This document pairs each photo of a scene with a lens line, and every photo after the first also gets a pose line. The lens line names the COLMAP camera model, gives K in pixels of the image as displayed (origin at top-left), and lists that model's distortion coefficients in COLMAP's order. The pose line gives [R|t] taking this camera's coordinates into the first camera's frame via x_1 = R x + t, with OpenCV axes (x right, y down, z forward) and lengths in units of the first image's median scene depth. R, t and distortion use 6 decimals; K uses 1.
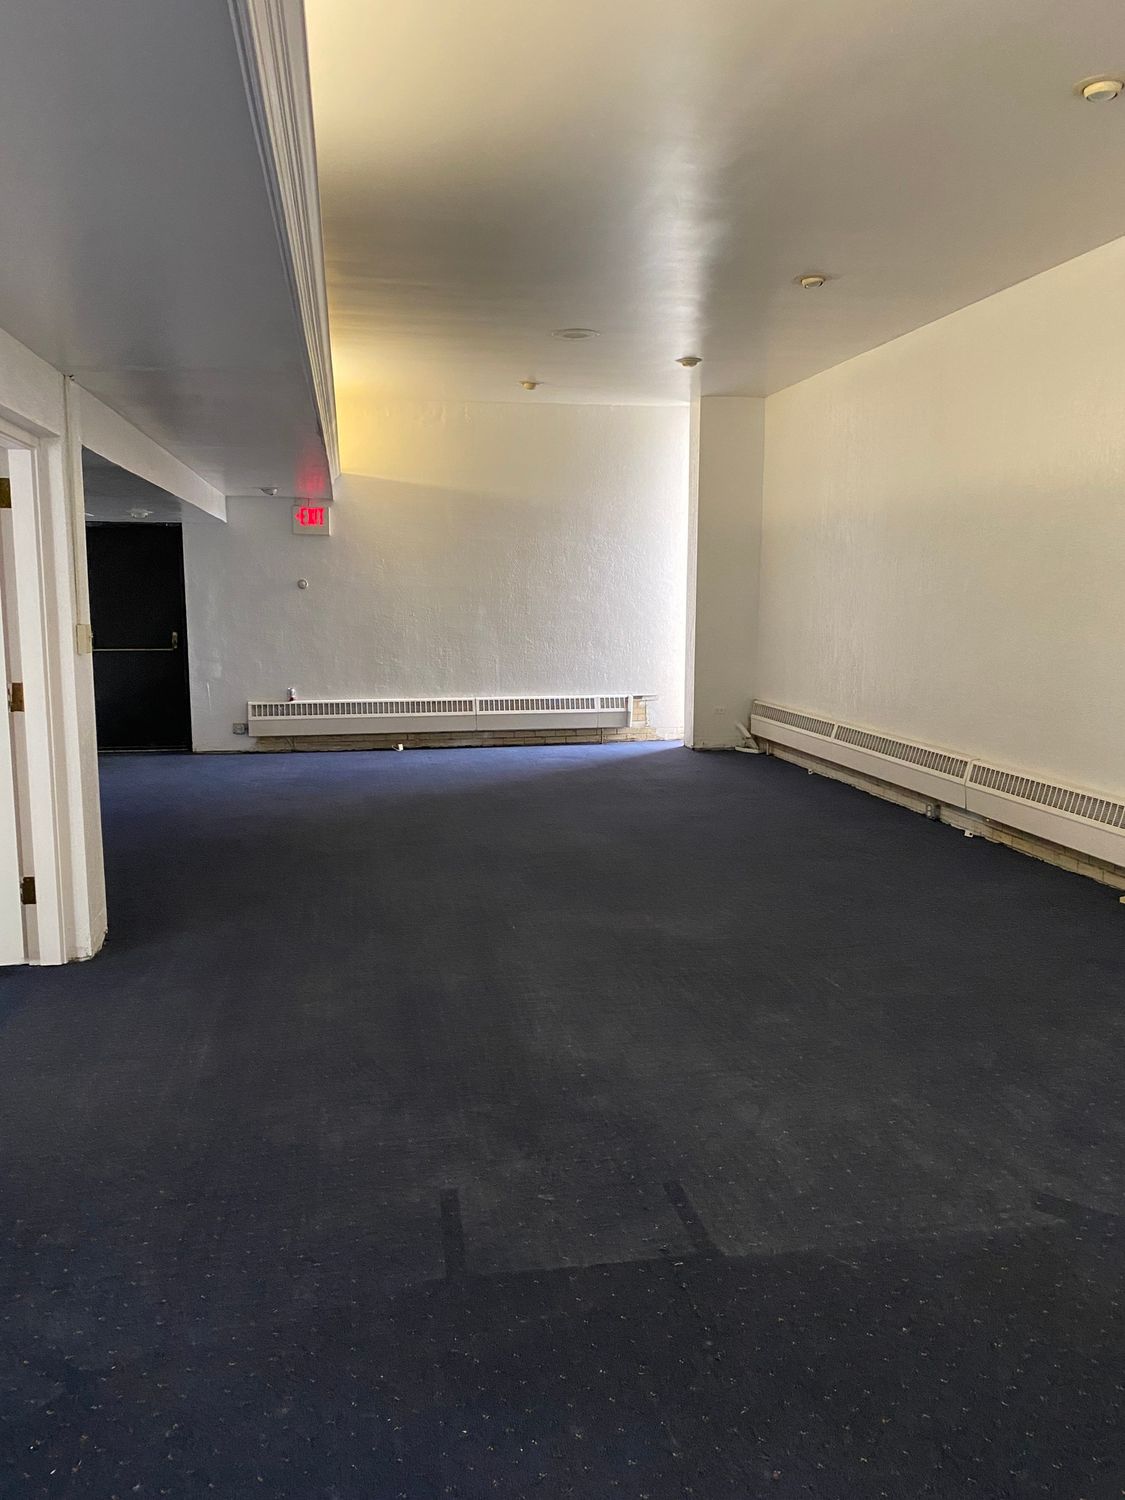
lens RADIAL K [[1134.8, 0, 561.4], [0, 1134.8, 750.3], [0, 0, 1]] dist [0.061564, -0.007695]
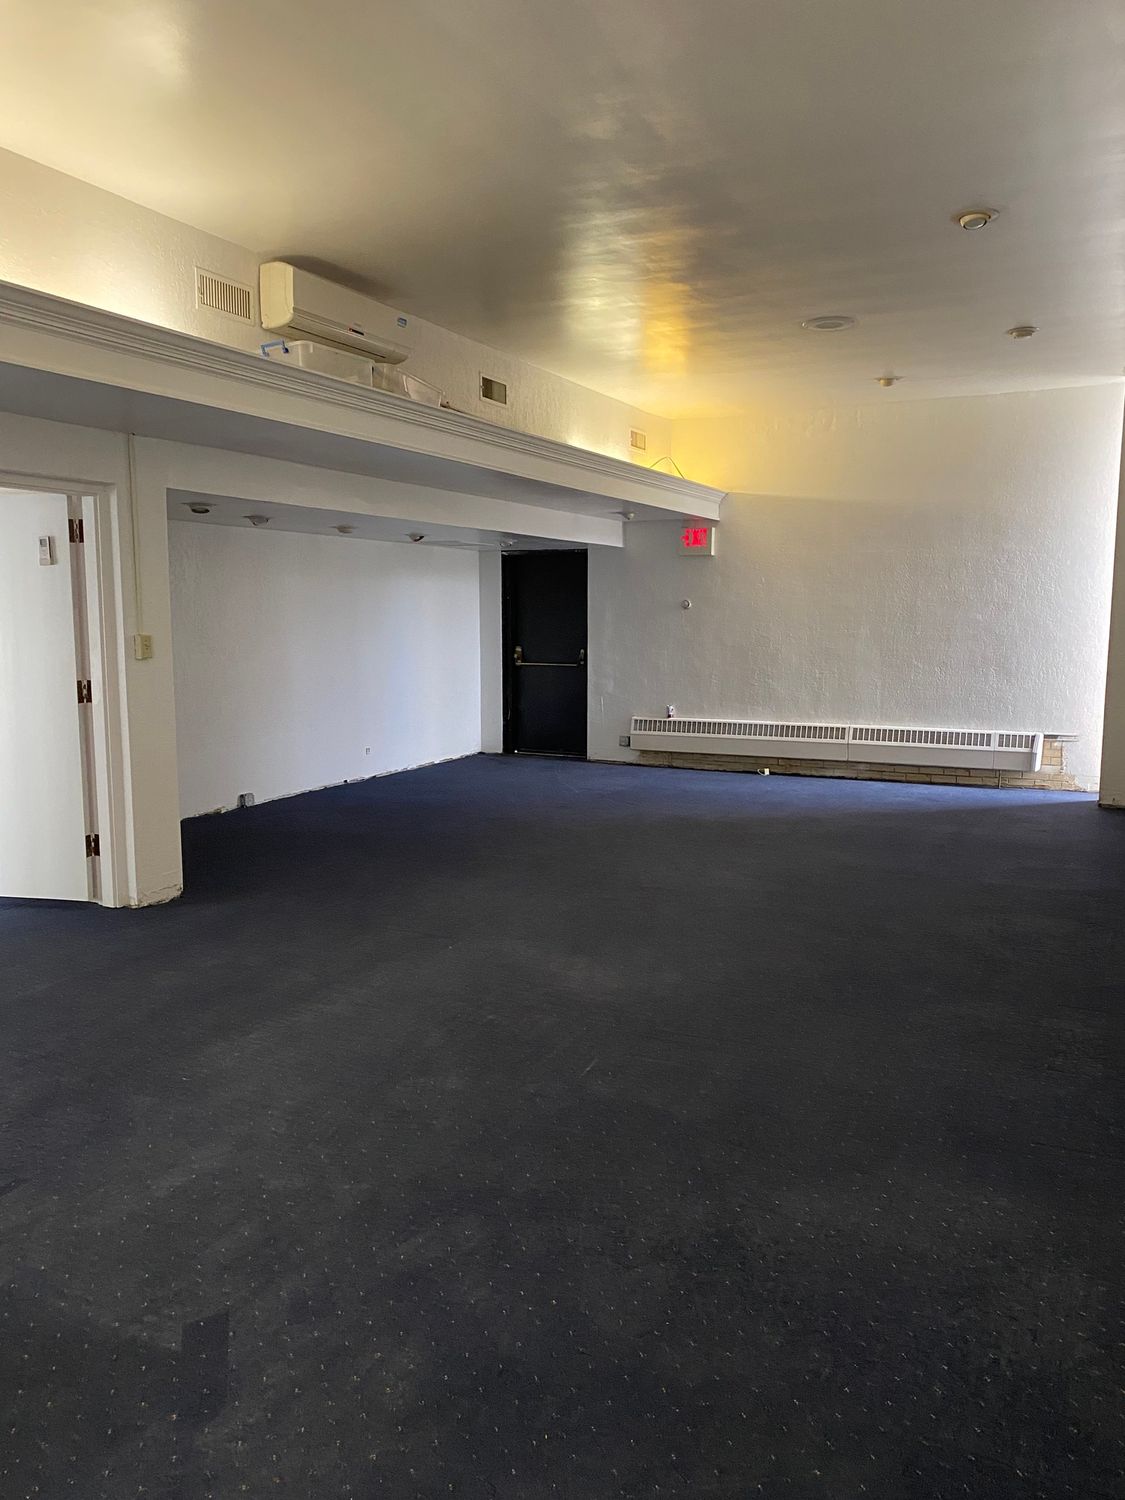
lens RADIAL K [[1134.8, 0, 562.2], [0, 1134.8, 746.6], [0, 0, 1]] dist [0.061564, -0.007695]
pose [[0.795920, 0.070208, -0.601318, 0.298780], [-0.082839, 0.996540, 0.006705, -0.016053], [0.599708, 0.044476, 0.798982, 0.124339]]
